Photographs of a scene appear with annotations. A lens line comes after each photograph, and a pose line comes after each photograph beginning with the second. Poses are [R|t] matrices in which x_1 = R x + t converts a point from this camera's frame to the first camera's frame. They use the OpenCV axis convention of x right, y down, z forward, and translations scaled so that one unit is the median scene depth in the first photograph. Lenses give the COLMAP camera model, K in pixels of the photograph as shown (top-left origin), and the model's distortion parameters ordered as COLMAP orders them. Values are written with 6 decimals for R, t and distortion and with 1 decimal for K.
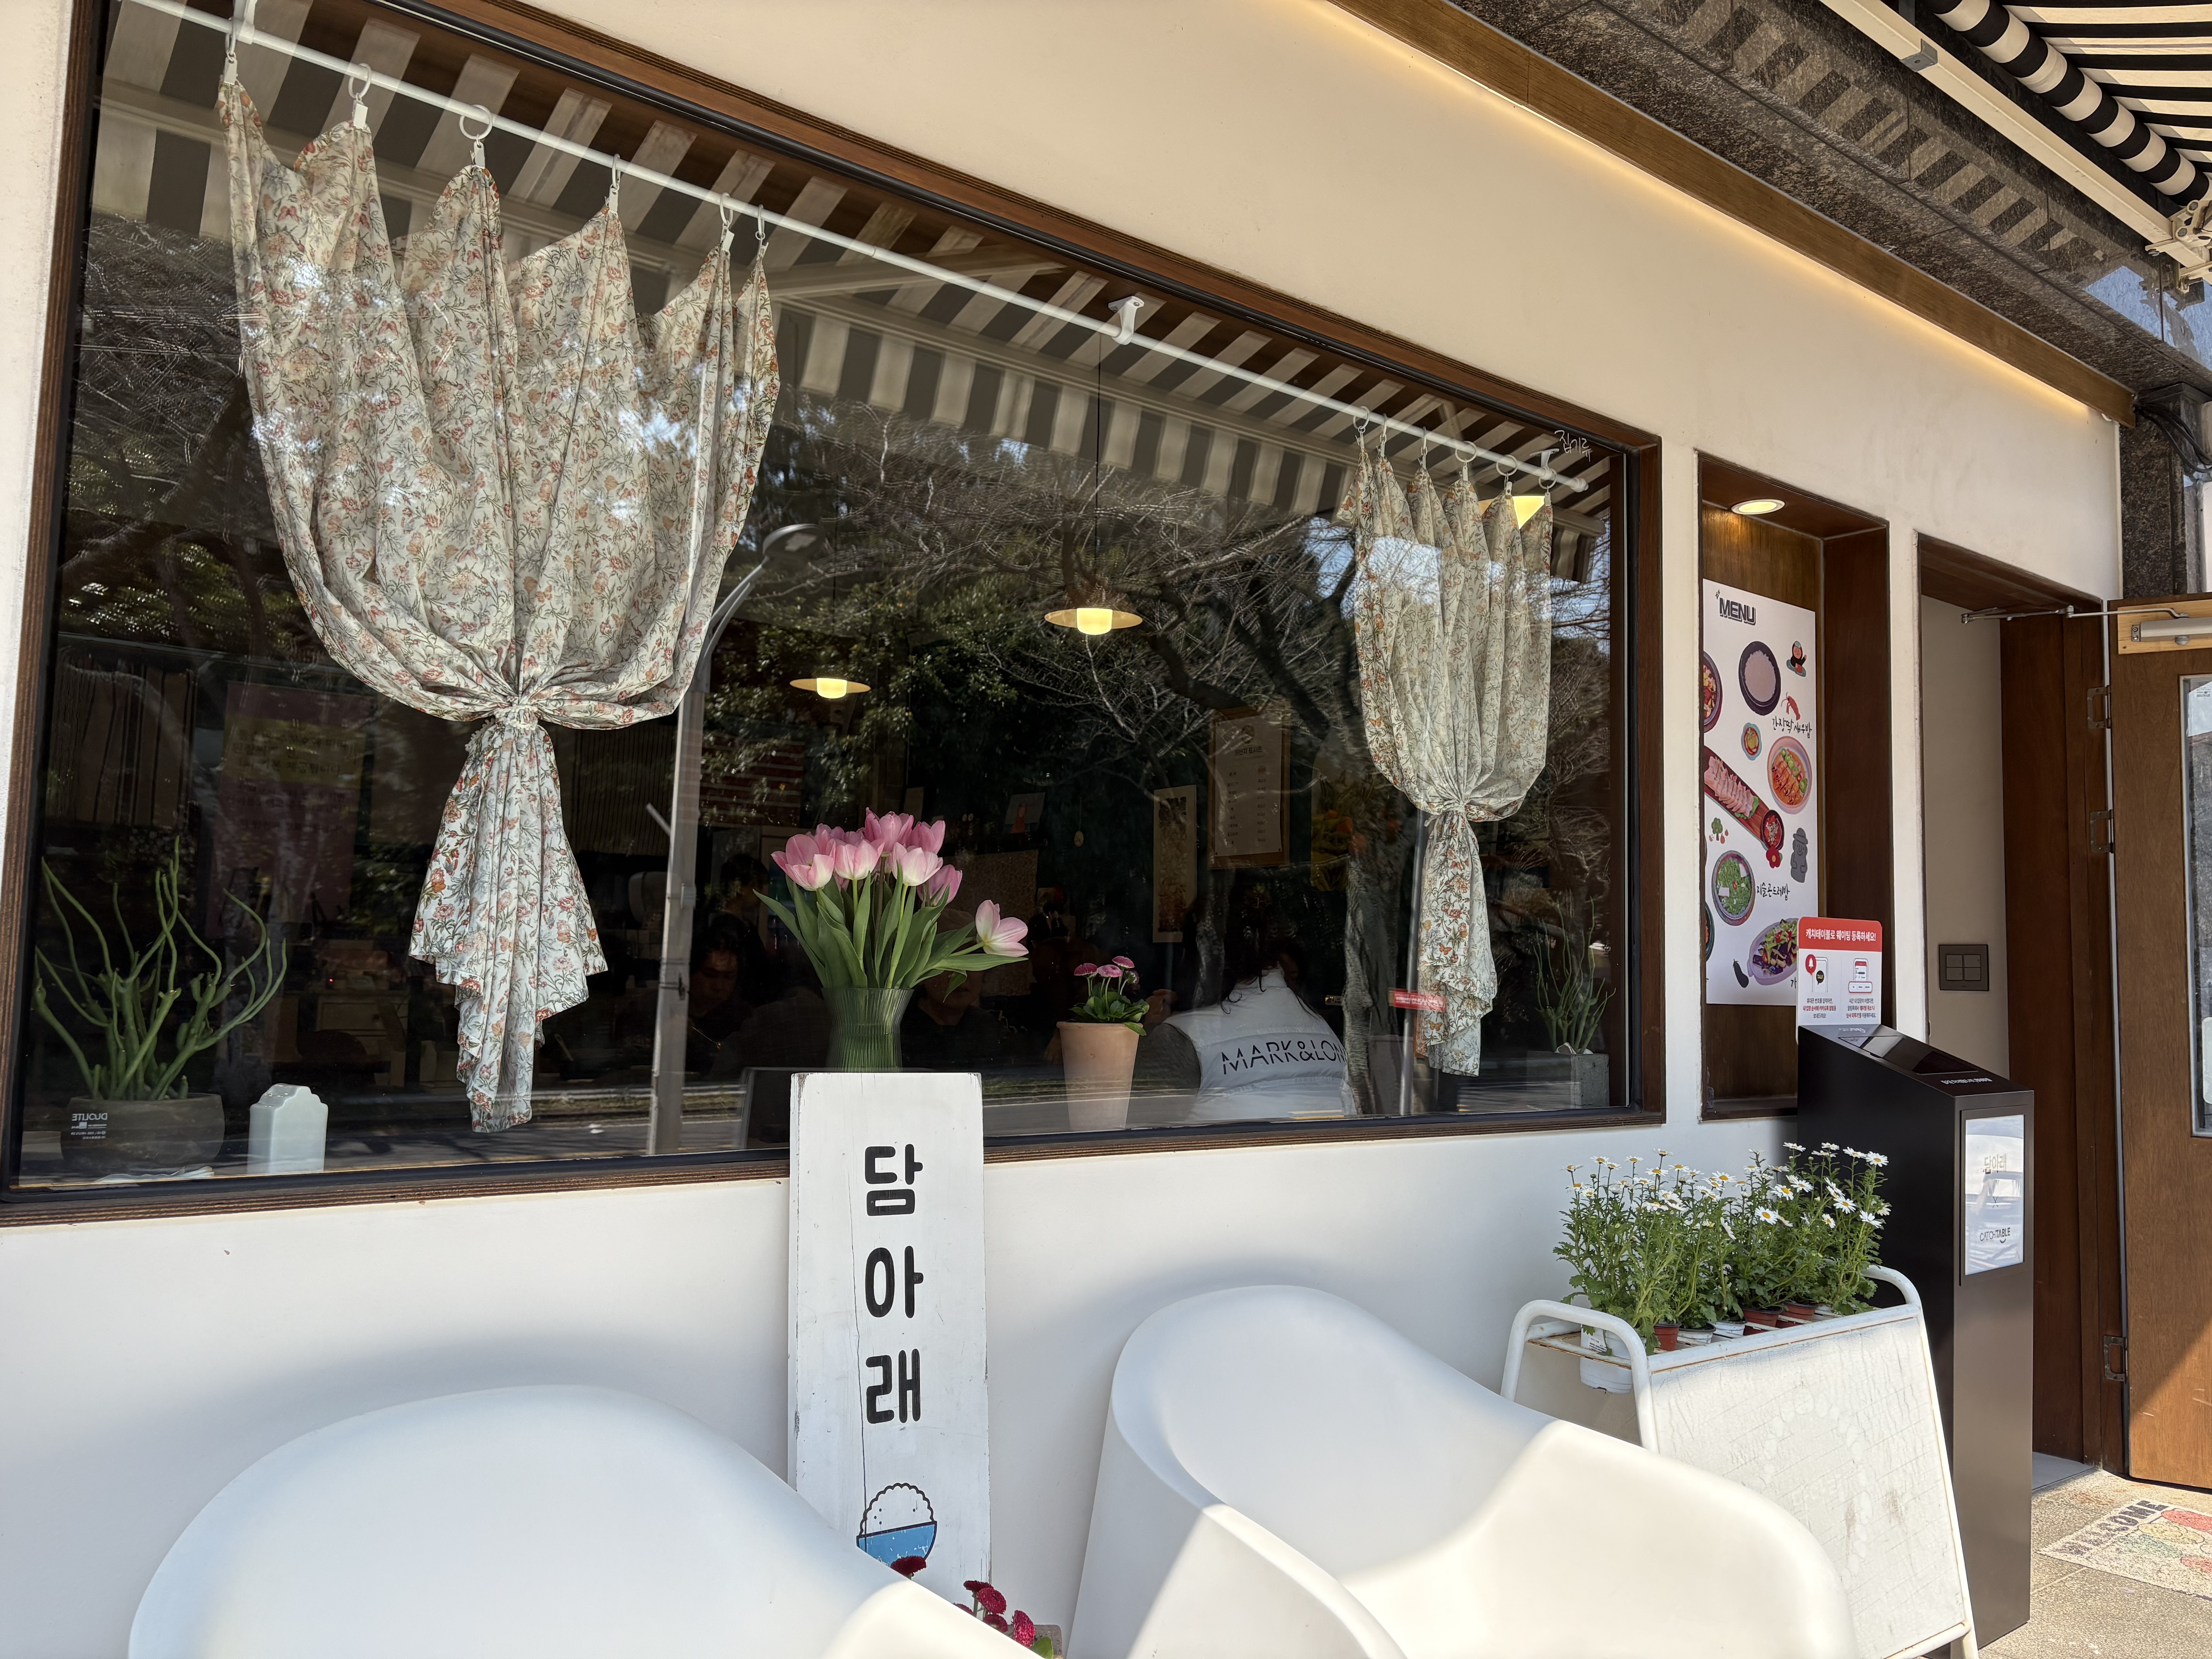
lens RADIAL K [[1663.6, 0, 1107.2], [0, 1663.6, 820.7], [0, 0, 1]] dist [-0.006630, -0.000450]
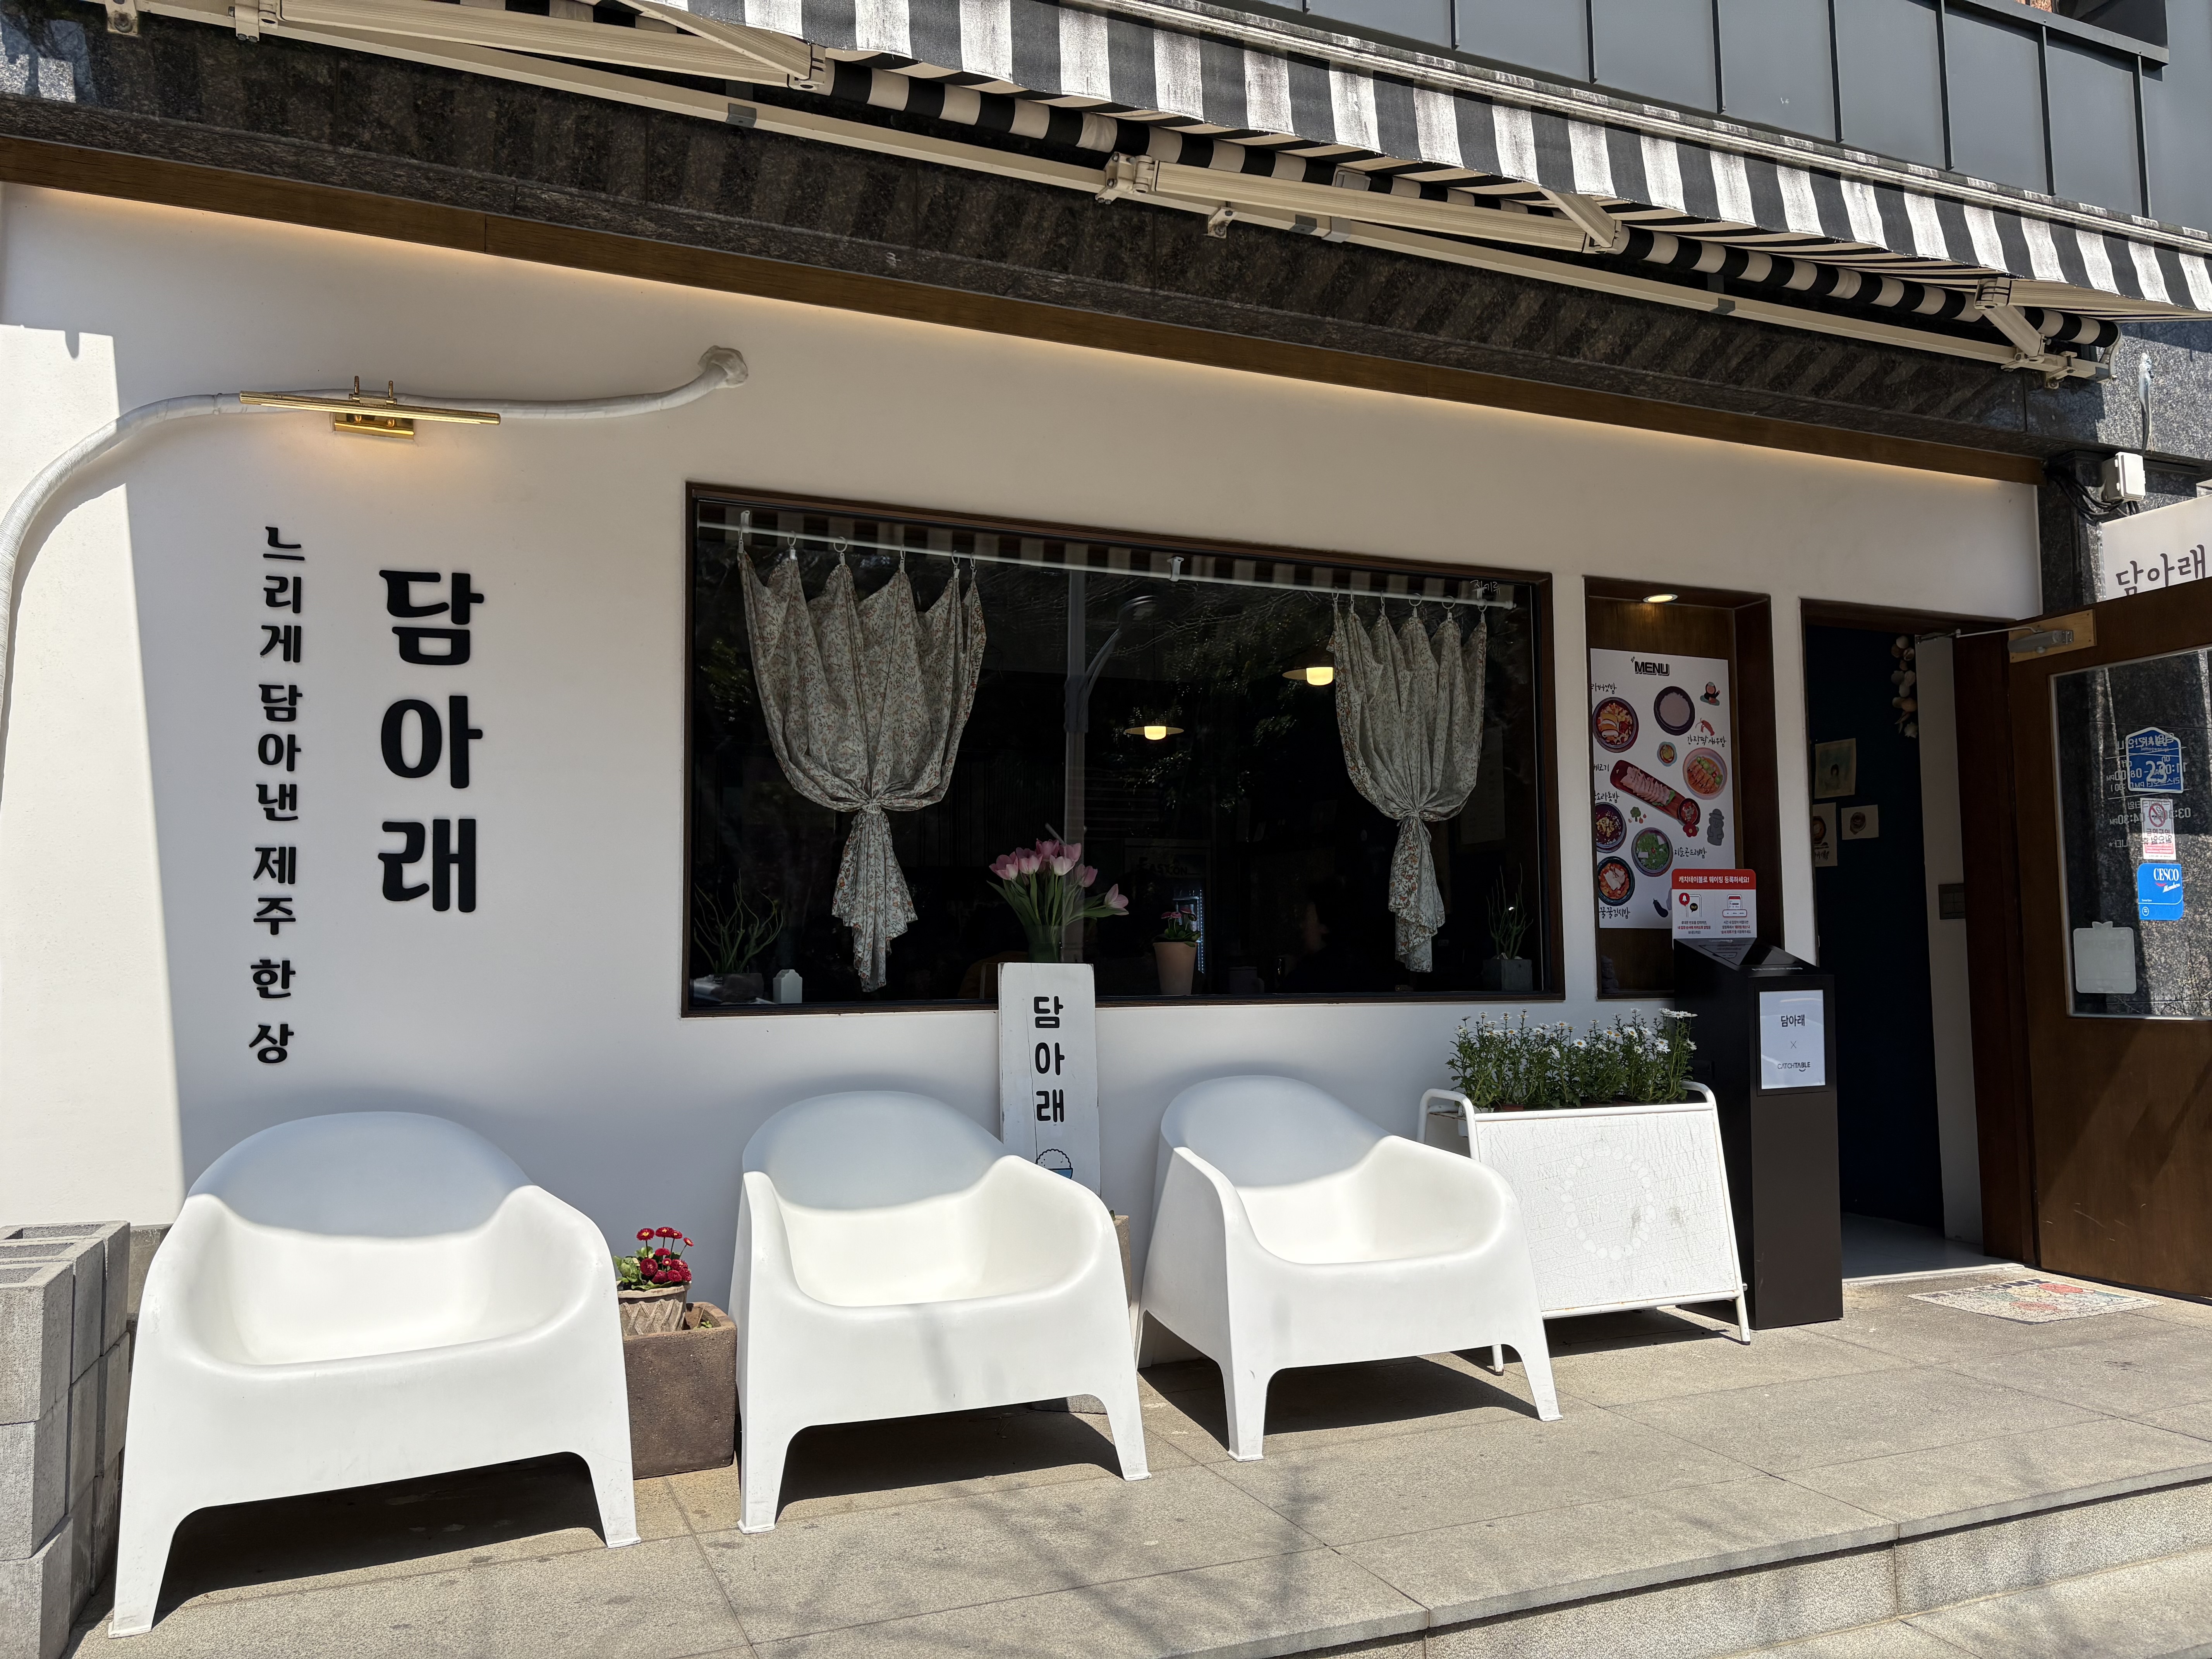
lens RADIAL K [[1663.6, 0, 1107.2], [0, 1663.6, 820.7], [0, 0, 1]] dist [-0.006630, -0.000450]
pose [[0.962139, -0.057231, -0.266482, 0.499981], [0.057559, 0.998320, -0.006586, -0.011120], [0.266411, -0.009002, 0.963817, -0.985277]]
